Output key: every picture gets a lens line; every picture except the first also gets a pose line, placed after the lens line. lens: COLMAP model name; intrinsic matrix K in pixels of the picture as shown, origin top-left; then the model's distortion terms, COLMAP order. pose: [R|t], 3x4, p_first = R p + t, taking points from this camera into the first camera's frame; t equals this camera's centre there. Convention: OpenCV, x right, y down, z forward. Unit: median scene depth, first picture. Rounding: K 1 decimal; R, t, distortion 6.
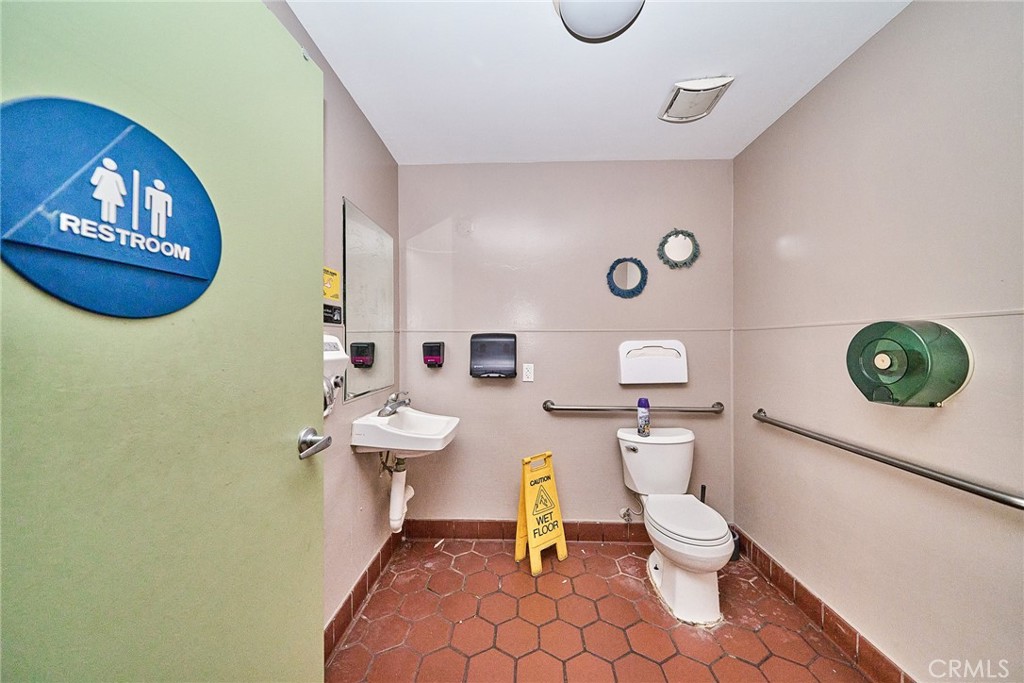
lens RADIAL K [[351.8, 0, 505.2], [0, 351.8, 343.8], [0, 0, 1]] dist [-0.000277, -0.000714]
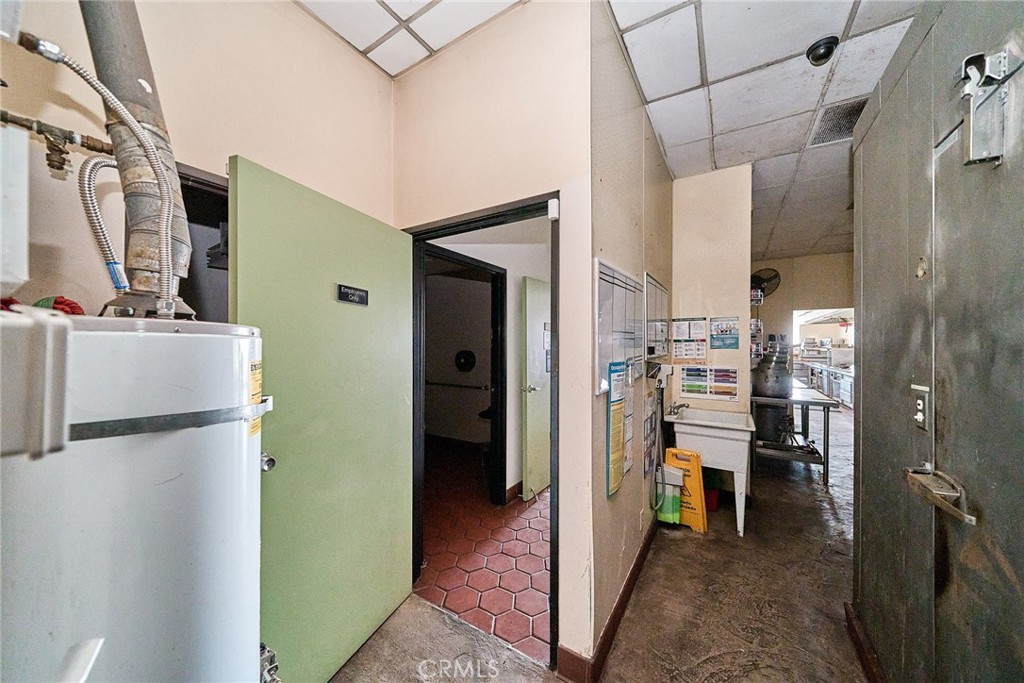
lens RADIAL K [[351.8, 0, 513.9], [0, 351.8, 344.5], [0, 0, 1]] dist [-0.000277, -0.000714]
pose [[0.492708, -0.000368, 0.870195, -1.090706], [0.004058, 0.999990, -0.001875, -0.063498], [-0.870185, 0.004455, 0.492705, -0.762979]]
